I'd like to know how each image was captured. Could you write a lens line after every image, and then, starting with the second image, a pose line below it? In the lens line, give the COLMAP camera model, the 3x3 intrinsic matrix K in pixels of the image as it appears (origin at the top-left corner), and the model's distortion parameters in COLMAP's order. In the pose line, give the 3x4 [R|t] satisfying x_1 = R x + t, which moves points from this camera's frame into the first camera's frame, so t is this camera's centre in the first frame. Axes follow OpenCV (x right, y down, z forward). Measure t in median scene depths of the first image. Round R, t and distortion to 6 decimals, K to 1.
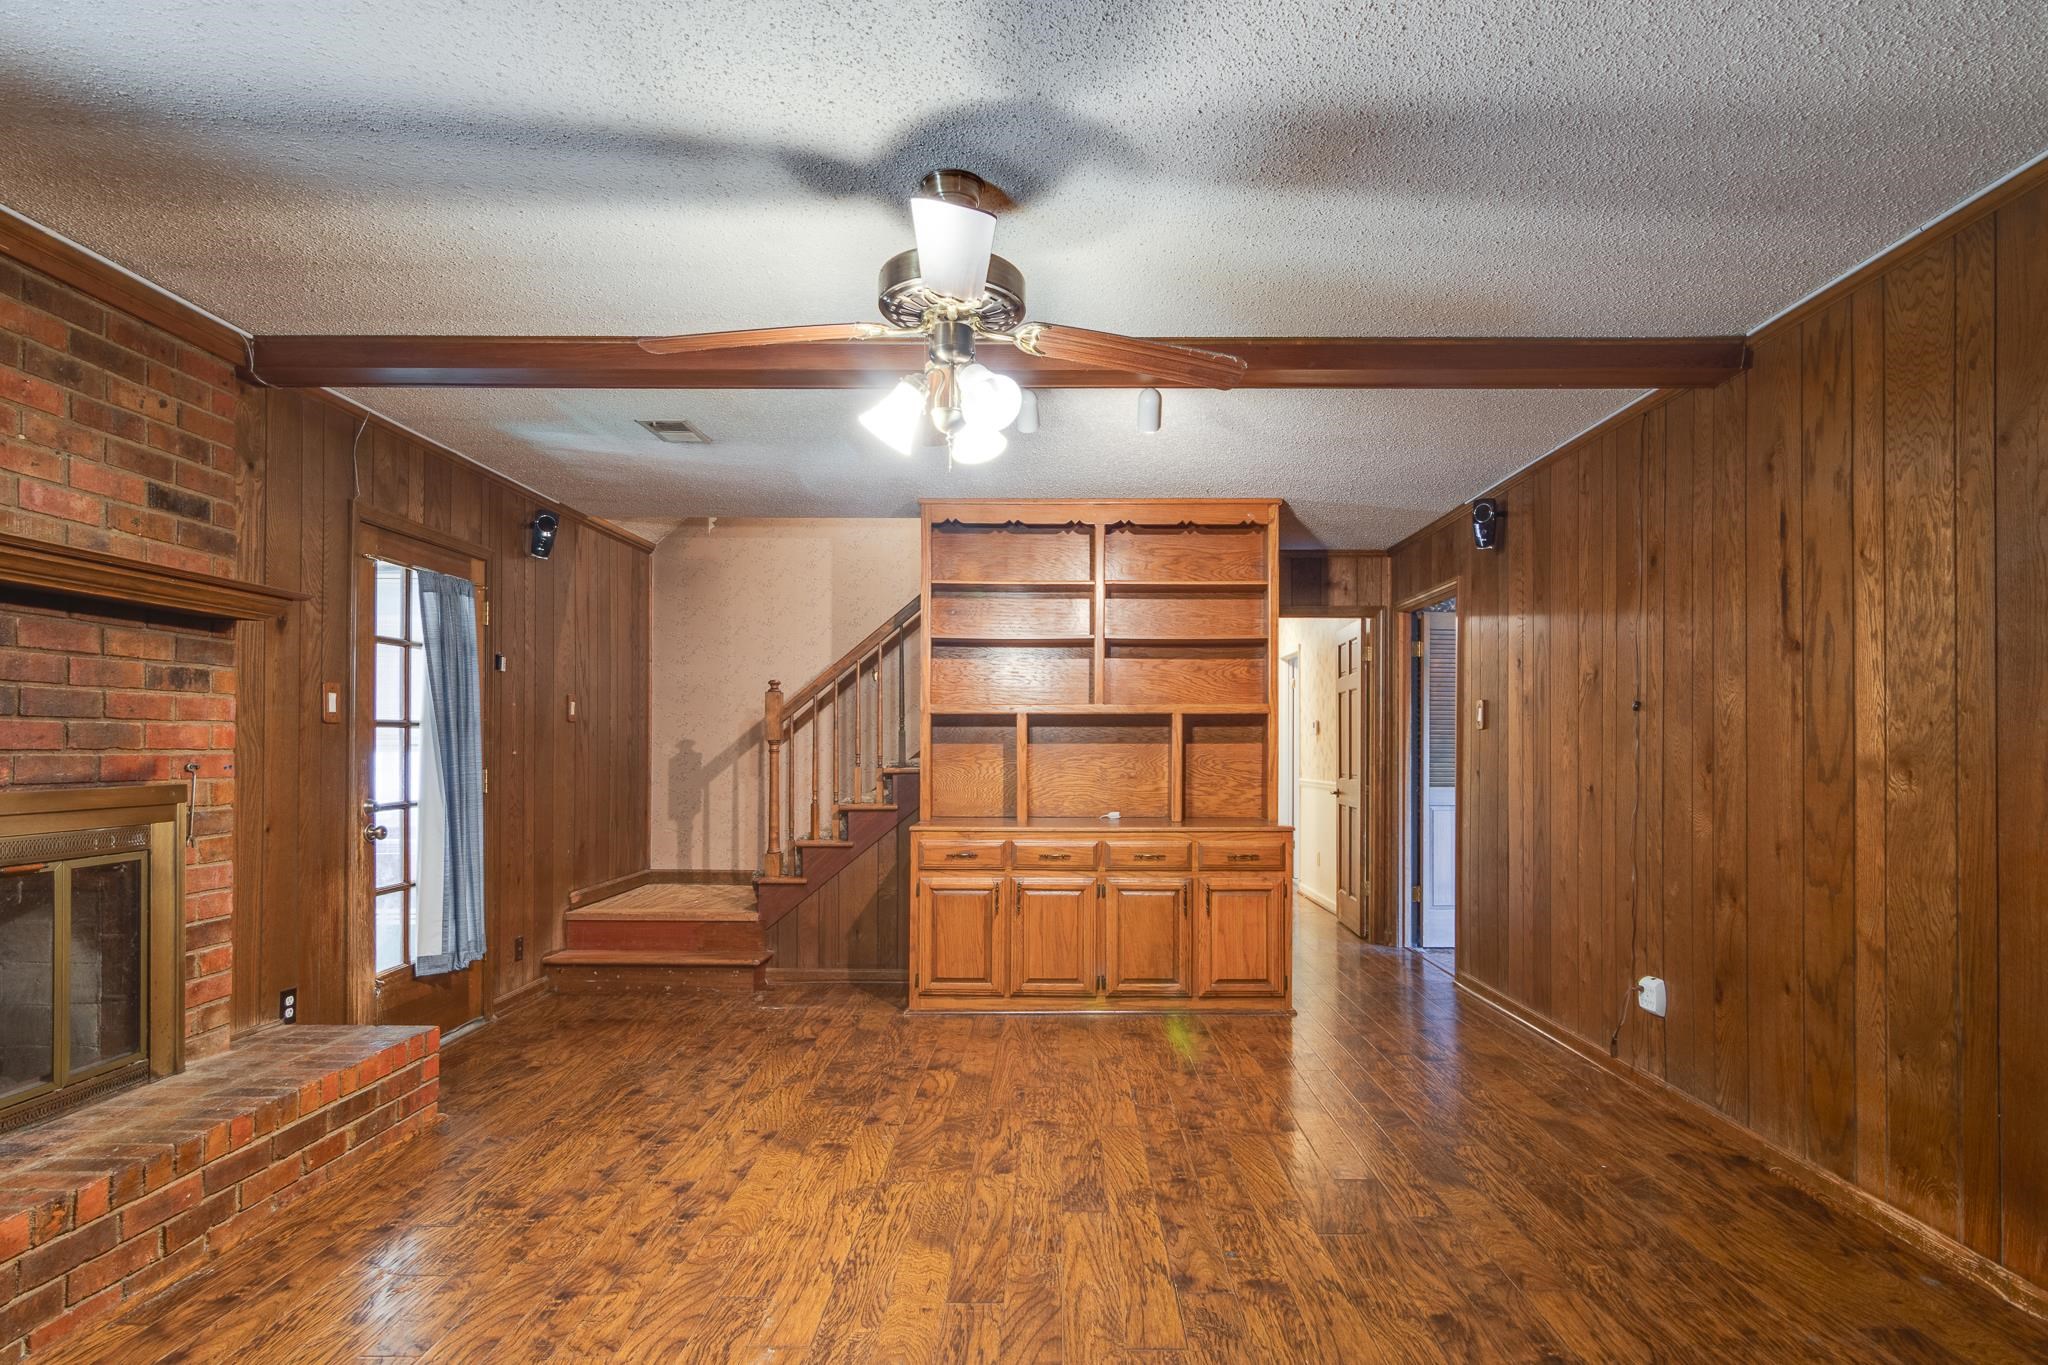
lens RADIAL K [[1023.7, 0, 1027.6], [0, 1023.7, 736.9], [0, 0, 1]] dist [-0.000493, 0.001106]
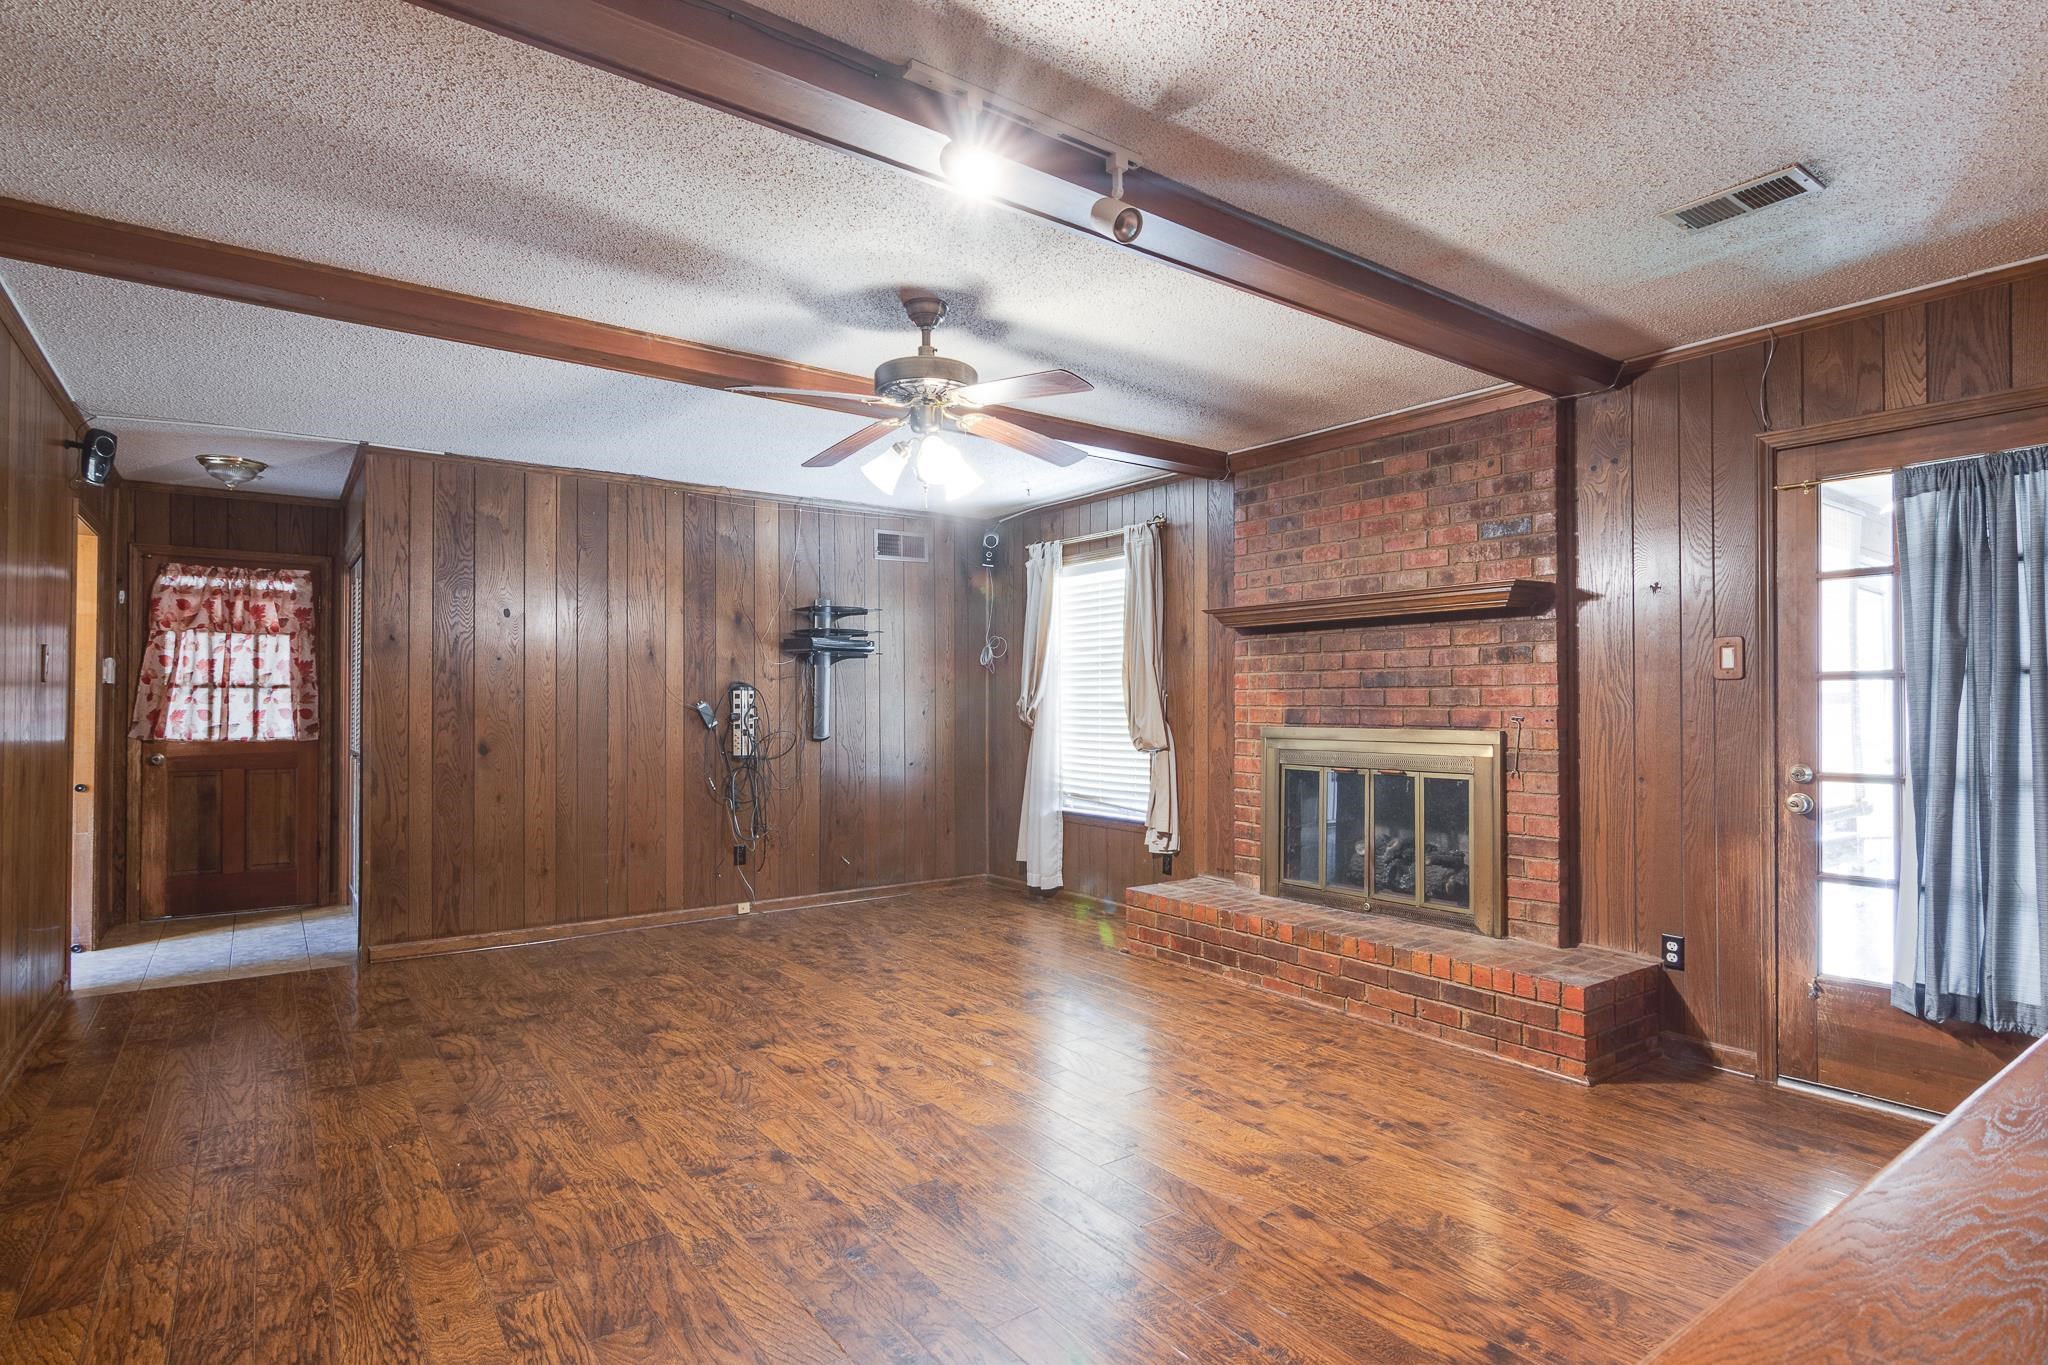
lens RADIAL K [[1023.7, 0, 1036.1], [0, 1023.7, 683.0], [0, 0, 1]] dist [-0.000493, 0.001106]
pose [[-0.779771, -0.015771, -0.625866, 0.463188], [0.003870, 0.999542, -0.030008, 0.017789], [0.626053, -0.025821, -0.779353, 1.470159]]
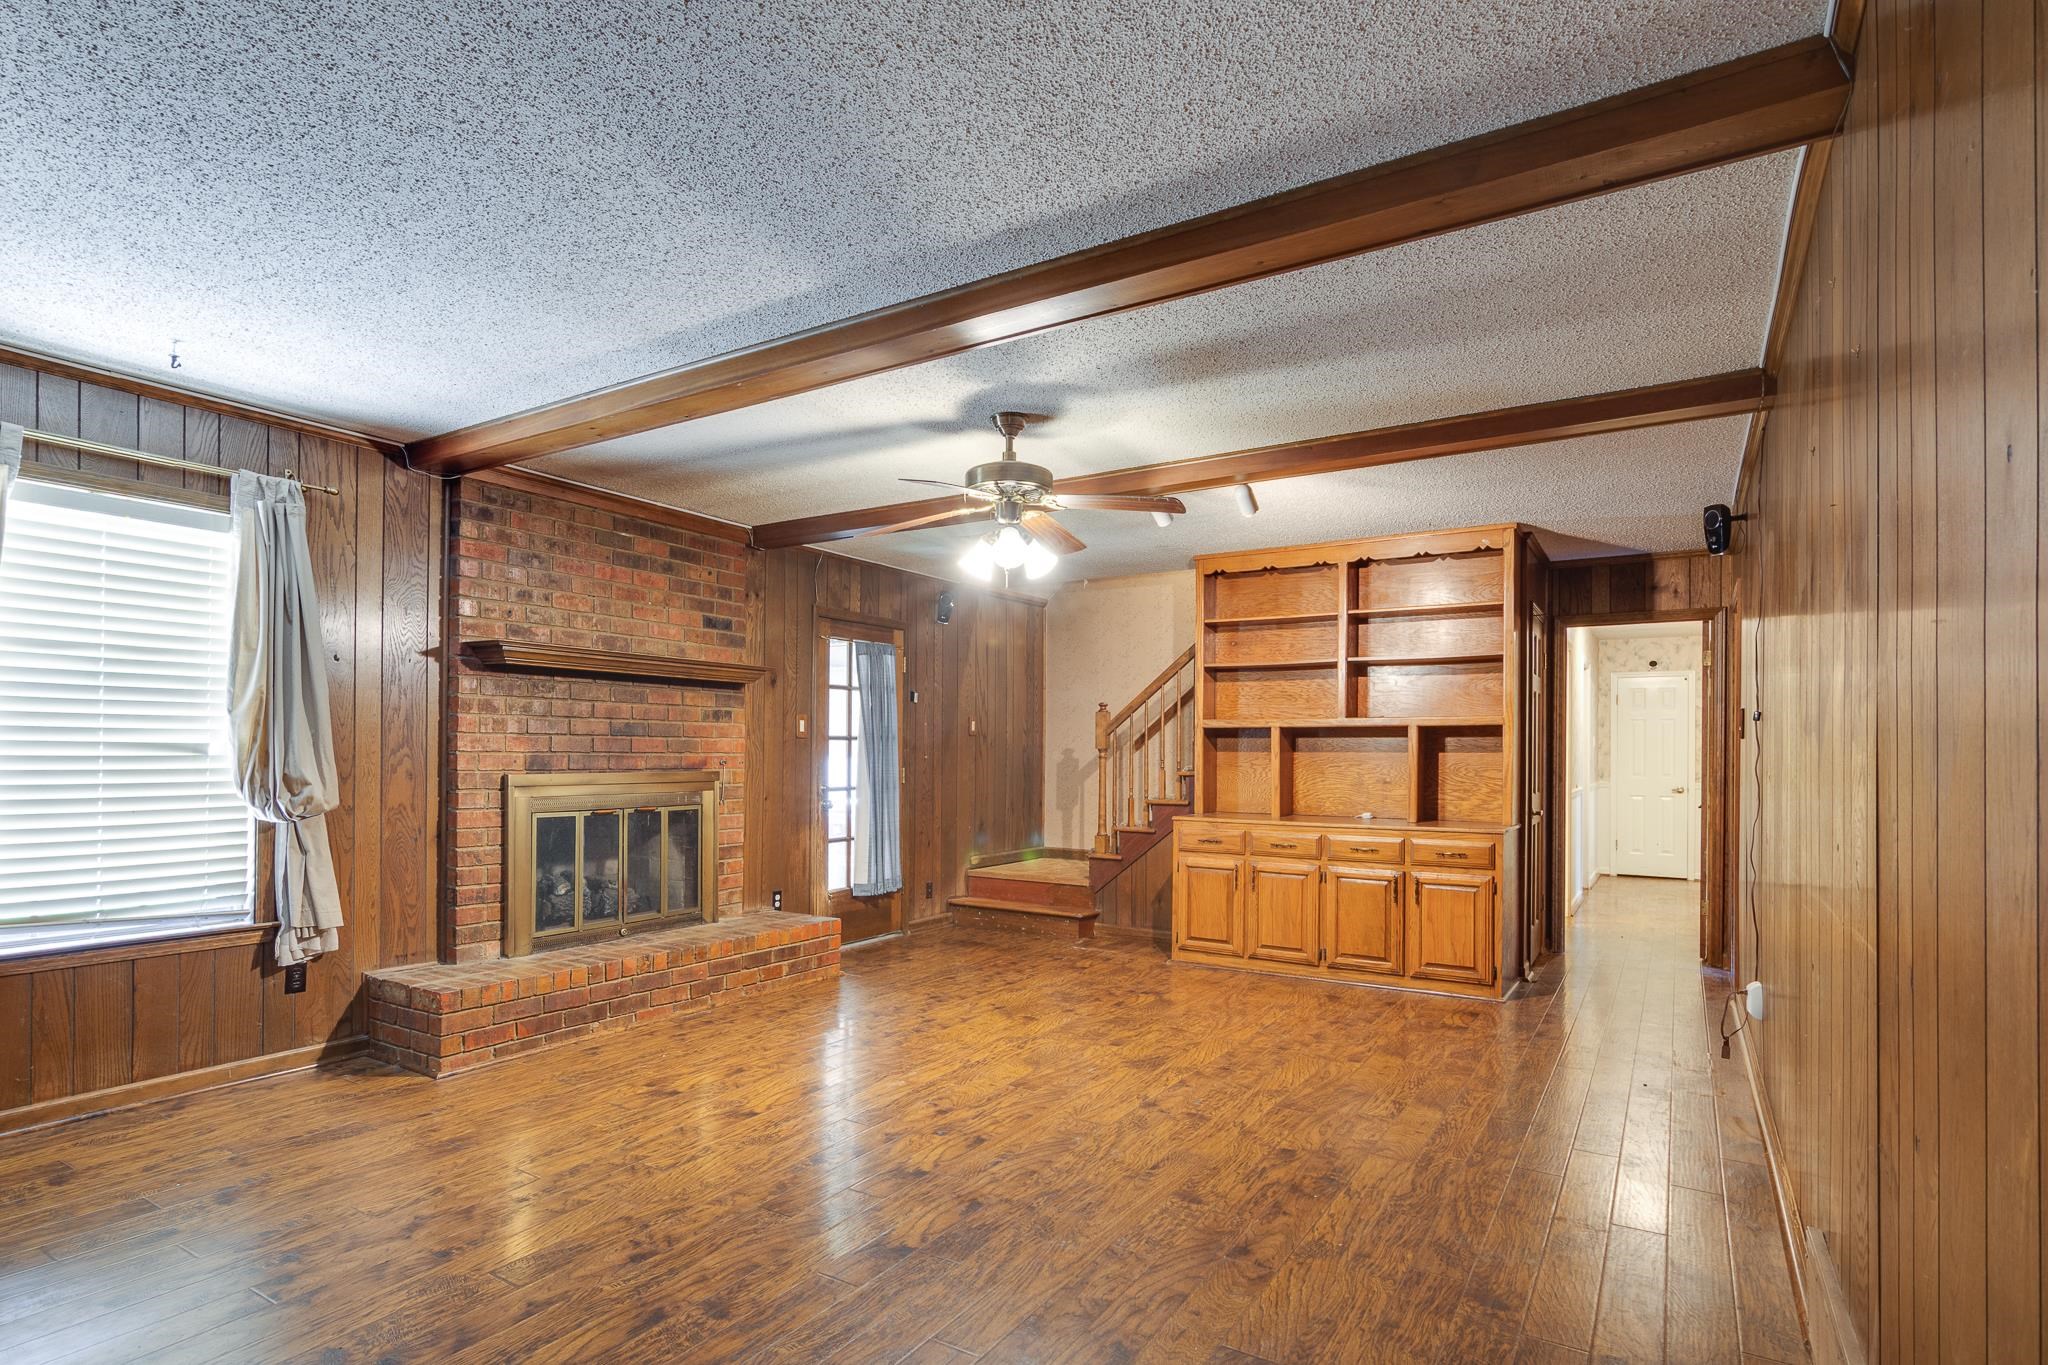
lens RADIAL K [[1023.7, 0, 976.1], [0, 1023.7, 738.9], [0, 0, 1]] dist [-0.000493, 0.001106]
pose [[0.838644, -0.003637, -0.544668, 0.533058], [-0.000212, 0.999975, -0.007004, -0.000271], [0.544680, 0.005989, 0.838622, -0.290480]]
